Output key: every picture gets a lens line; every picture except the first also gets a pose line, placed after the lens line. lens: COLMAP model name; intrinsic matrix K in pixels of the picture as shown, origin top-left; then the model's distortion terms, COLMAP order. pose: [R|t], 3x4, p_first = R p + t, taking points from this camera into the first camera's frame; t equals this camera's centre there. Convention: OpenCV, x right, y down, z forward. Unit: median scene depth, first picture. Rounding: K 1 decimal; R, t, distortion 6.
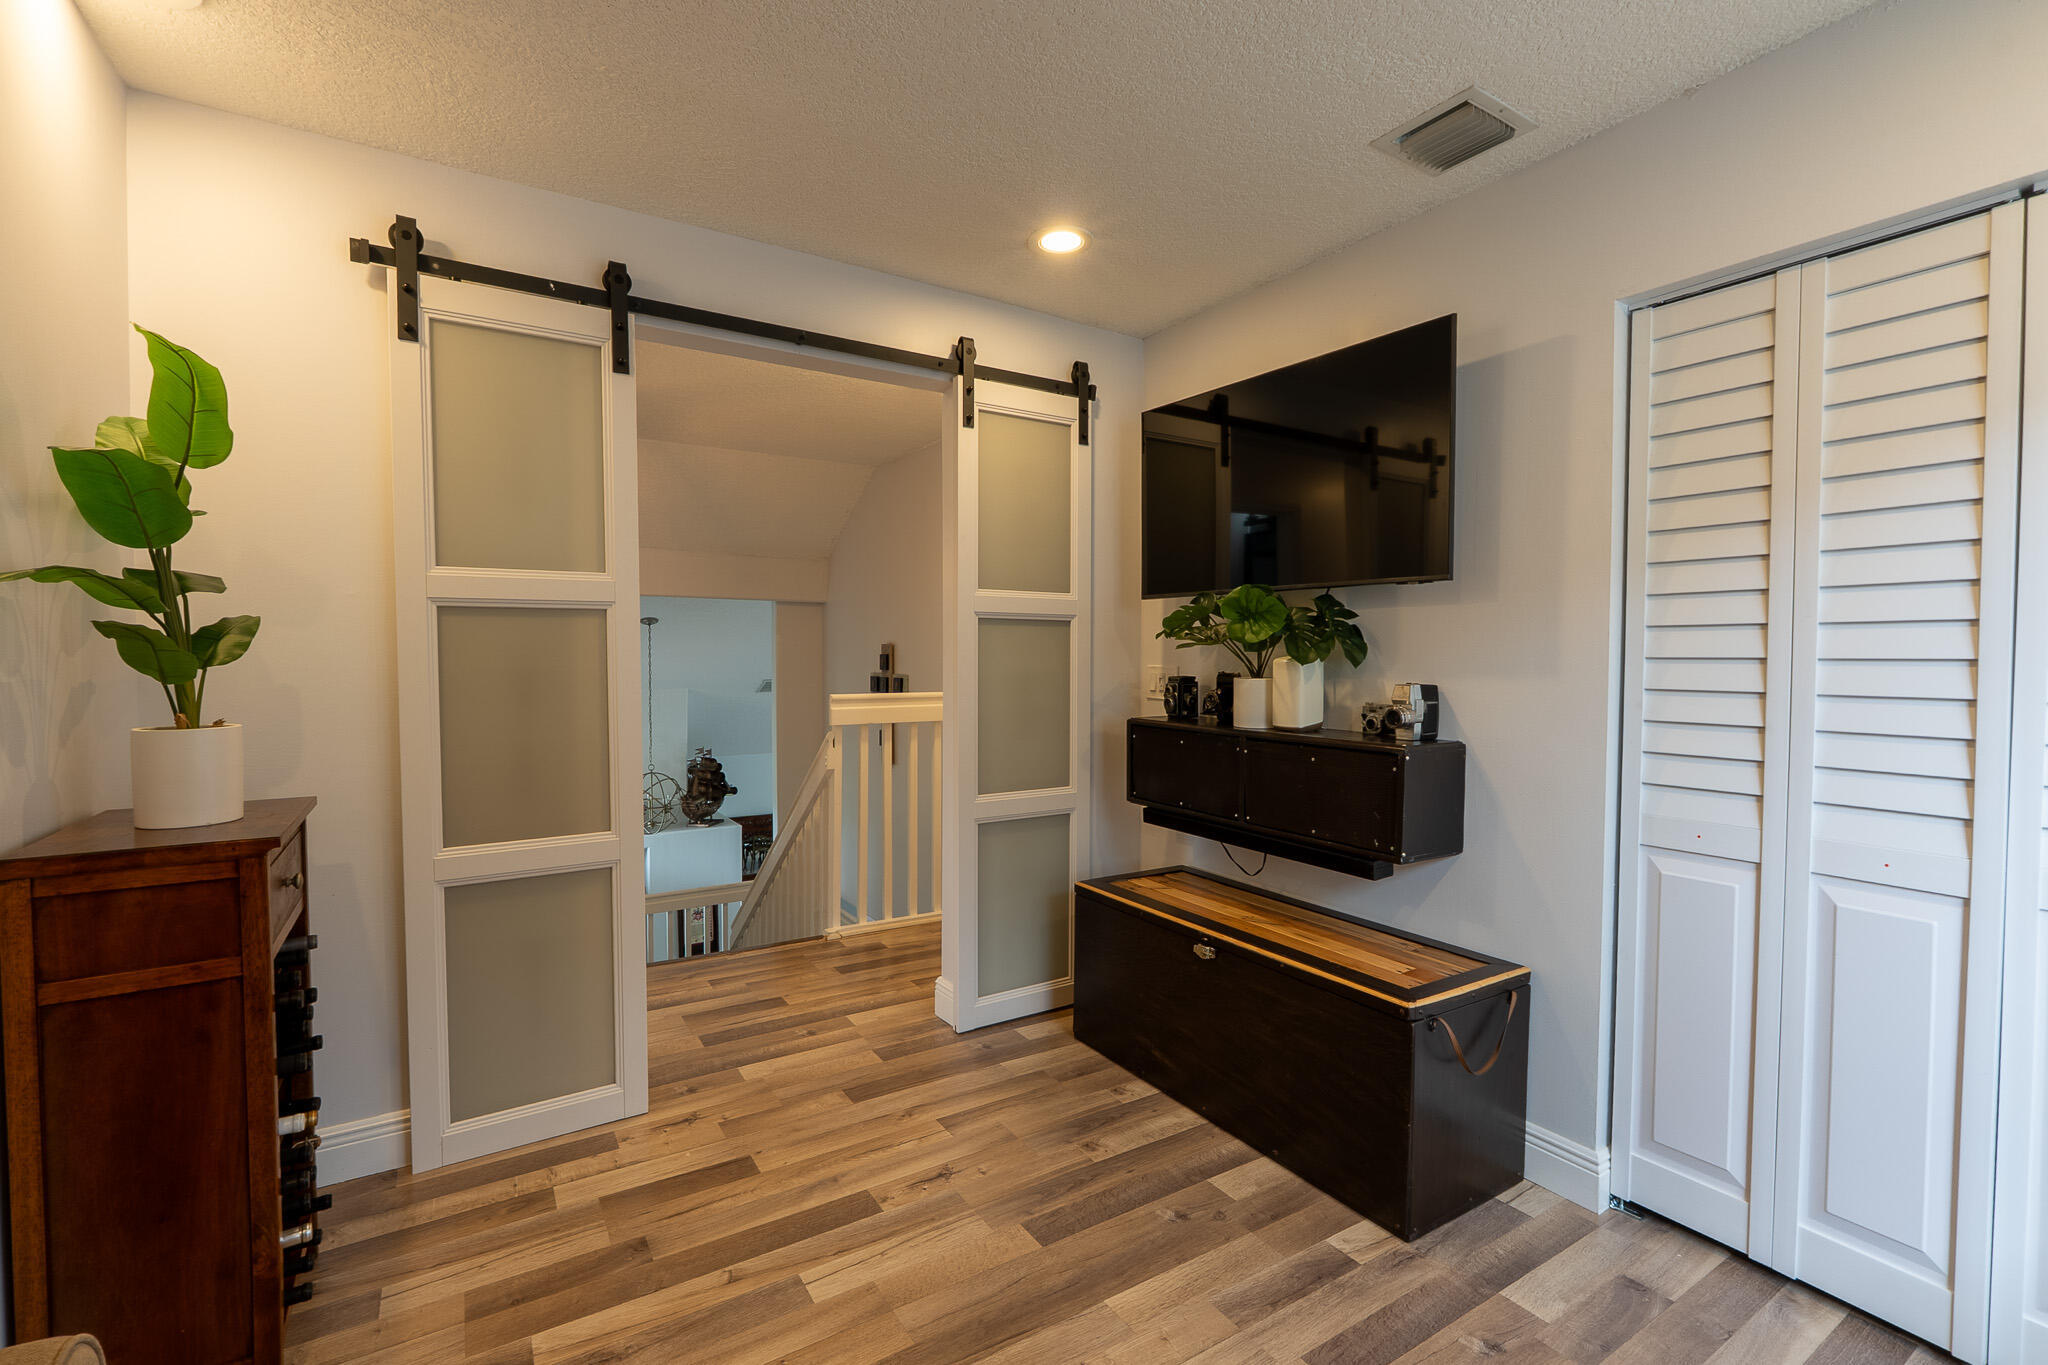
lens RADIAL K [[894.5, 0, 1025.9], [0, 894.5, 679.2], [0, 0, 1]] dist [0.000841, 0.000045]
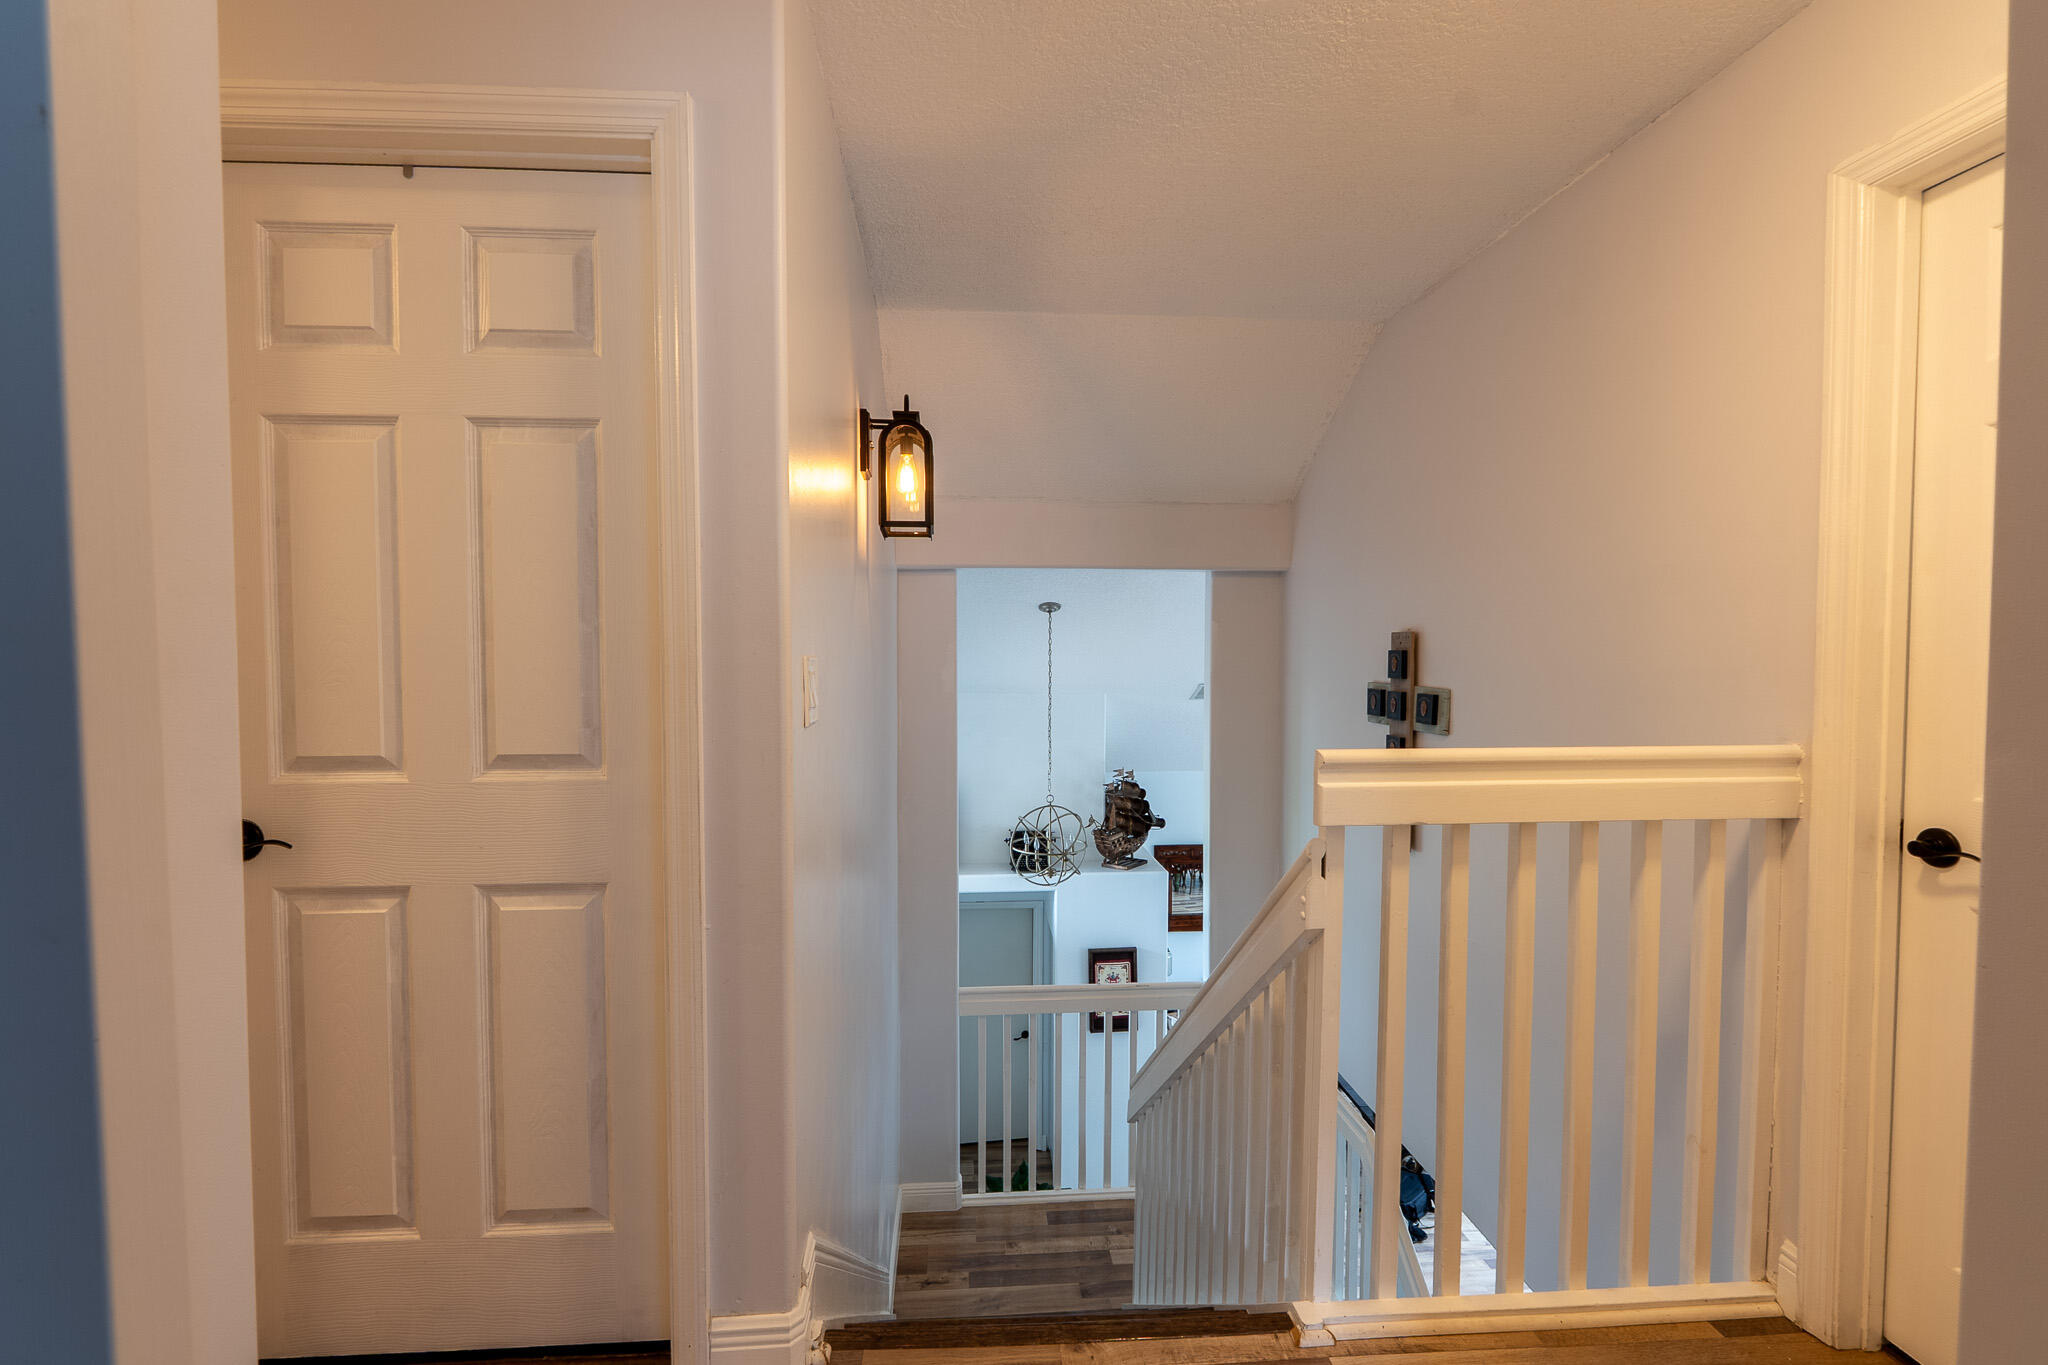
lens RADIAL K [[894.5, 0, 1024.3], [0, 894.5, 682.4], [0, 0, 1]] dist [0.000841, 0.000045]
pose [[0.882942, 0.015285, -0.469233, -0.065693], [-0.013896, 0.999883, 0.006422, -0.005315], [0.469277, 0.000850, 0.883051, 0.257719]]
